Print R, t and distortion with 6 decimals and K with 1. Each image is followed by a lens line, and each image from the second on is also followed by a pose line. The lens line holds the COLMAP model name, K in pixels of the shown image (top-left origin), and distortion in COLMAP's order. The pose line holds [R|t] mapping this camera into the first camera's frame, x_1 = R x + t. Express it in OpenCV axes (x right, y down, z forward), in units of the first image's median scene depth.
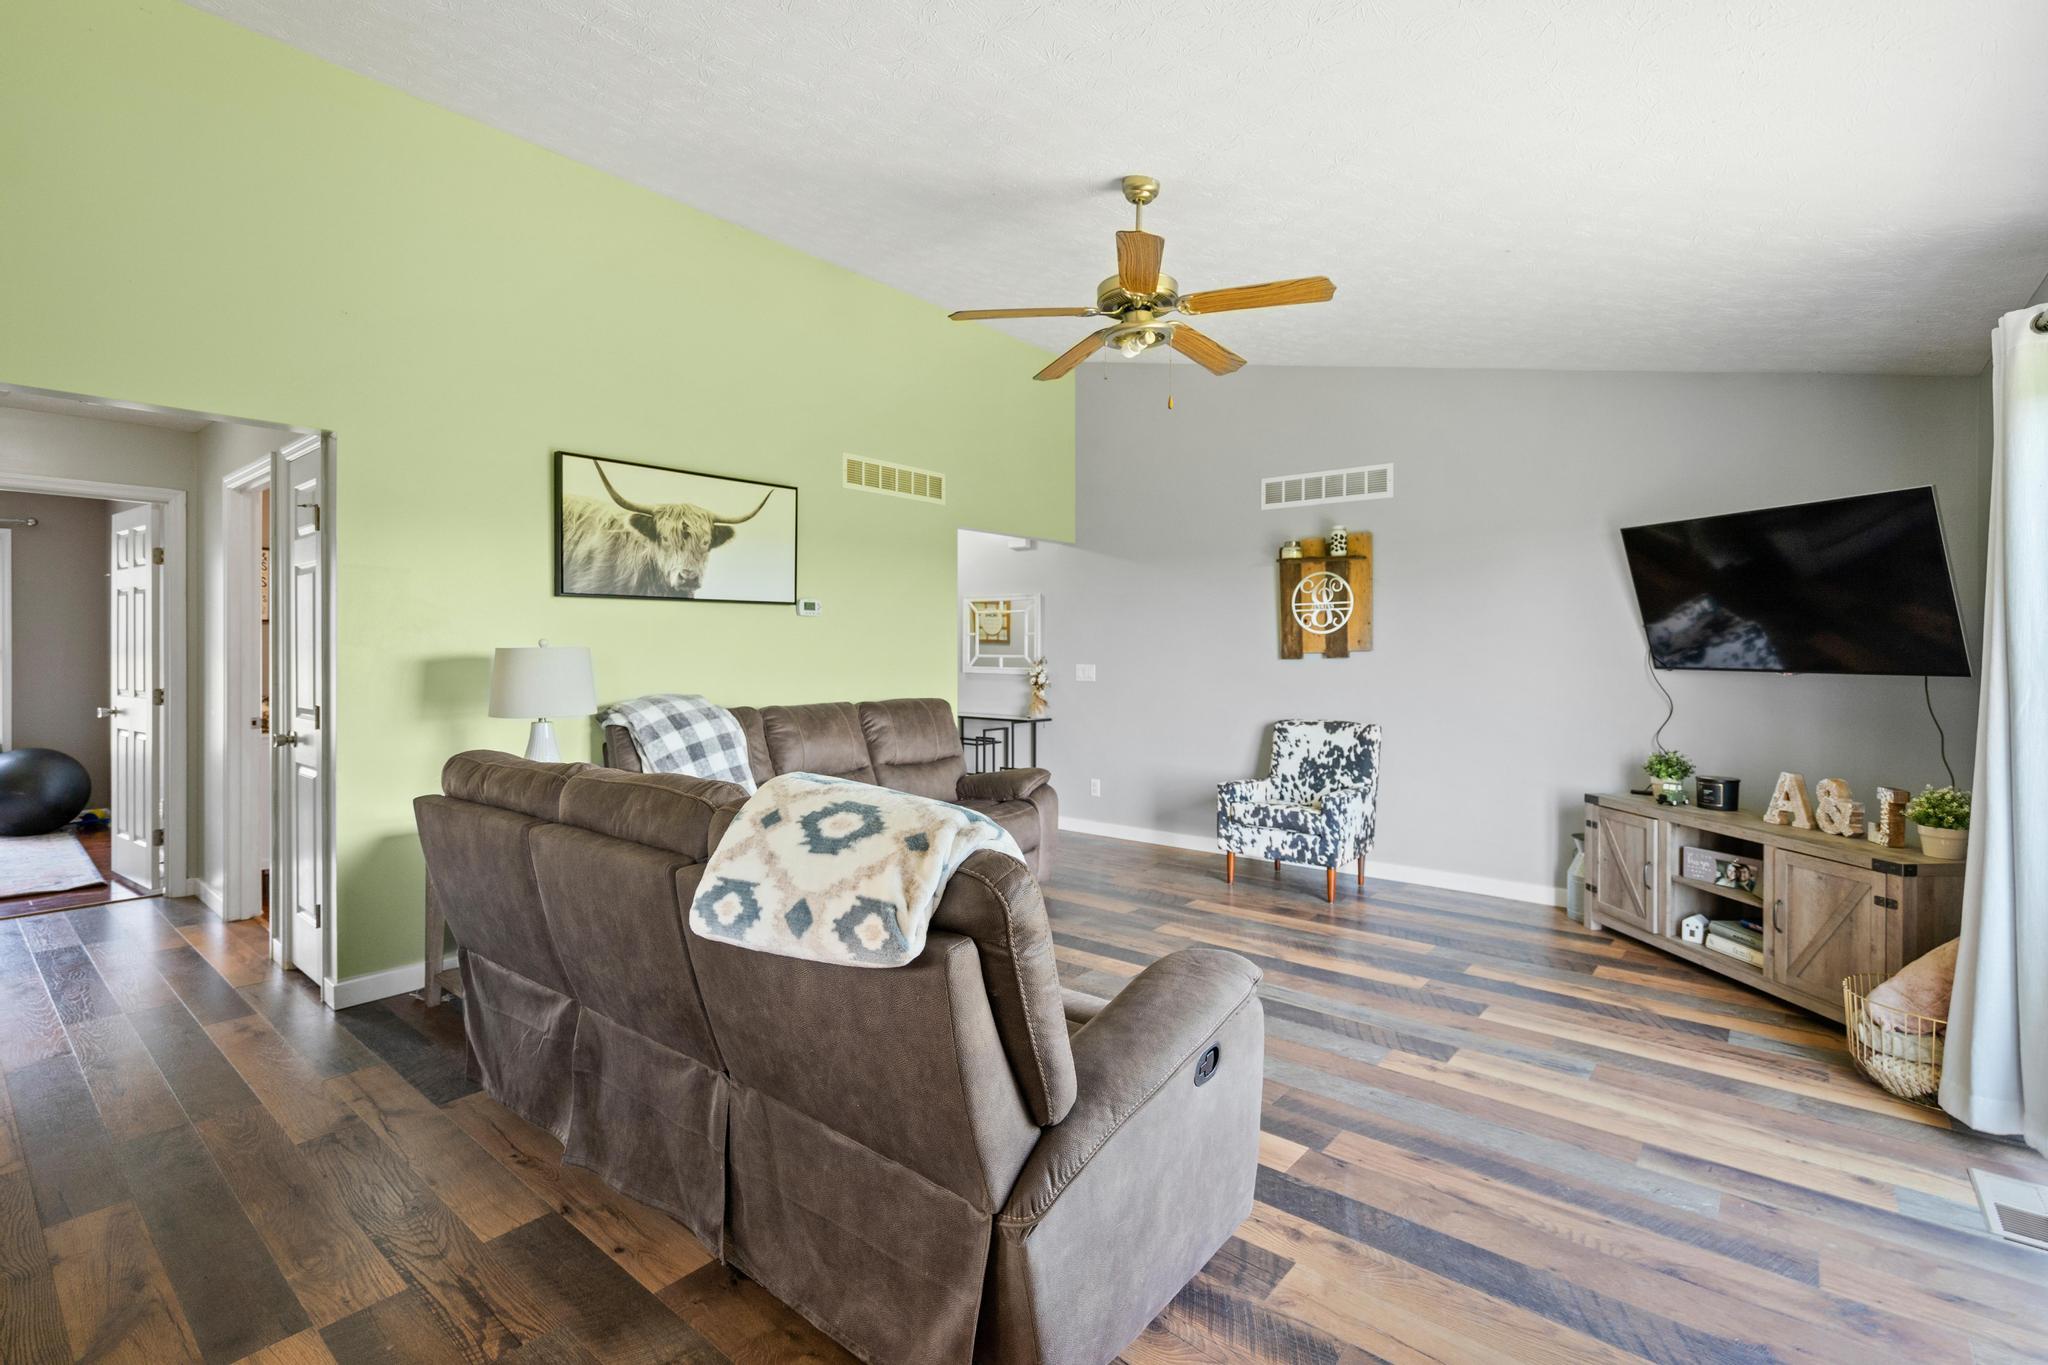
lens RADIAL K [[931.4, 0, 1019.2], [0, 931.4, 645.6], [0, 0, 1]] dist [0.000397, 0.000021]
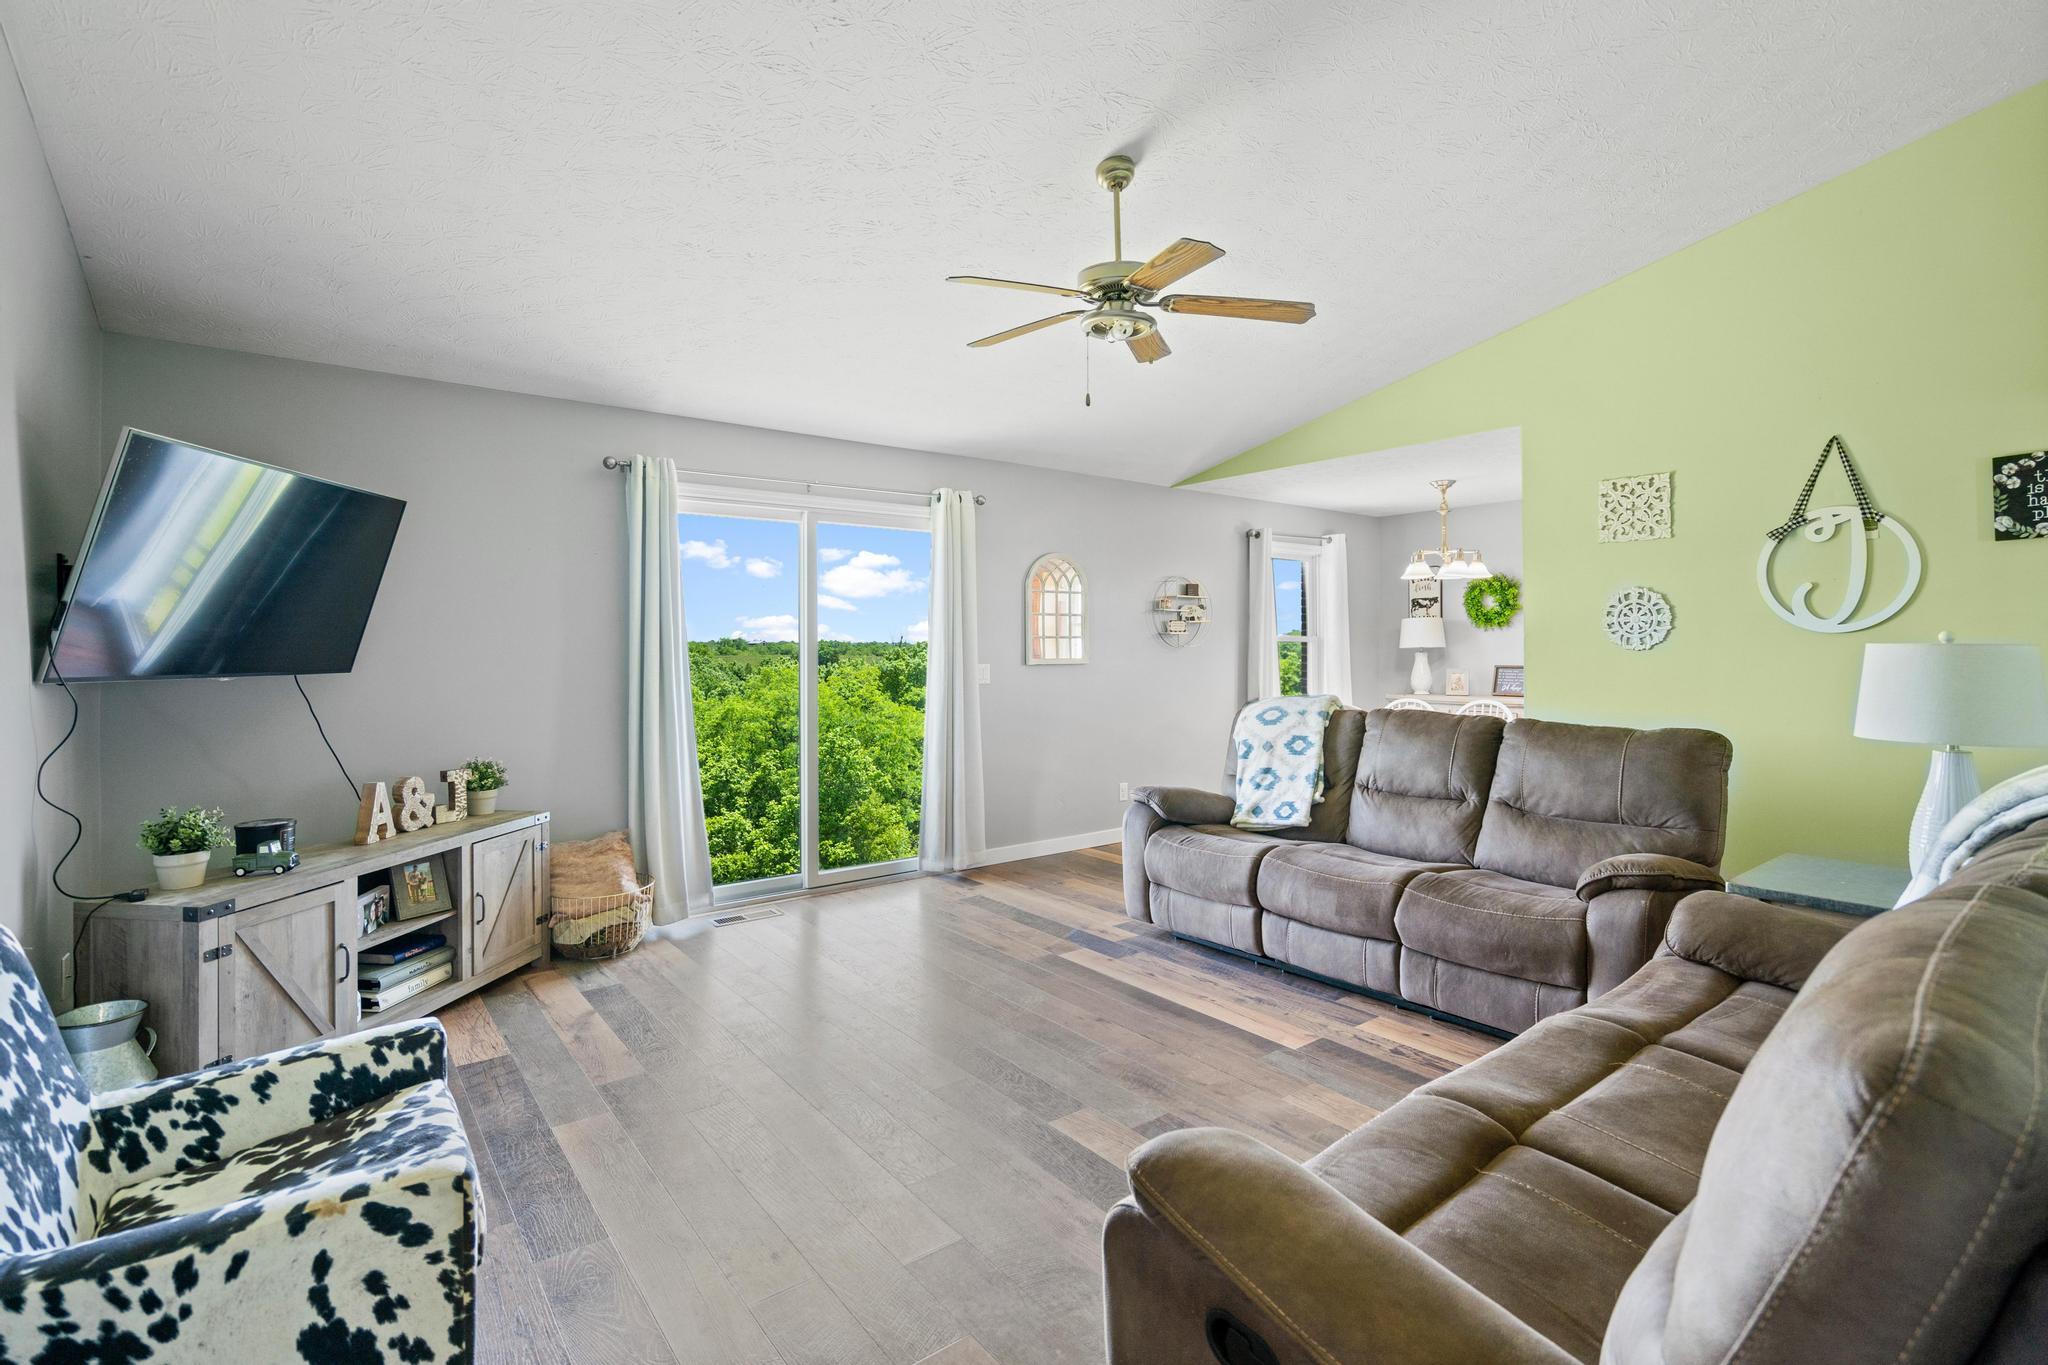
lens RADIAL K [[931.4, 0, 1019.2], [0, 931.4, 645.6], [0, 0, 1]] dist [0.000397, 0.000021]
pose [[-0.971484, 0.001590, 0.237101, -0.002773], [0.002839, 0.999984, 0.004924, -0.001064], [-0.237089, 0.005457, -0.971472, 1.819937]]
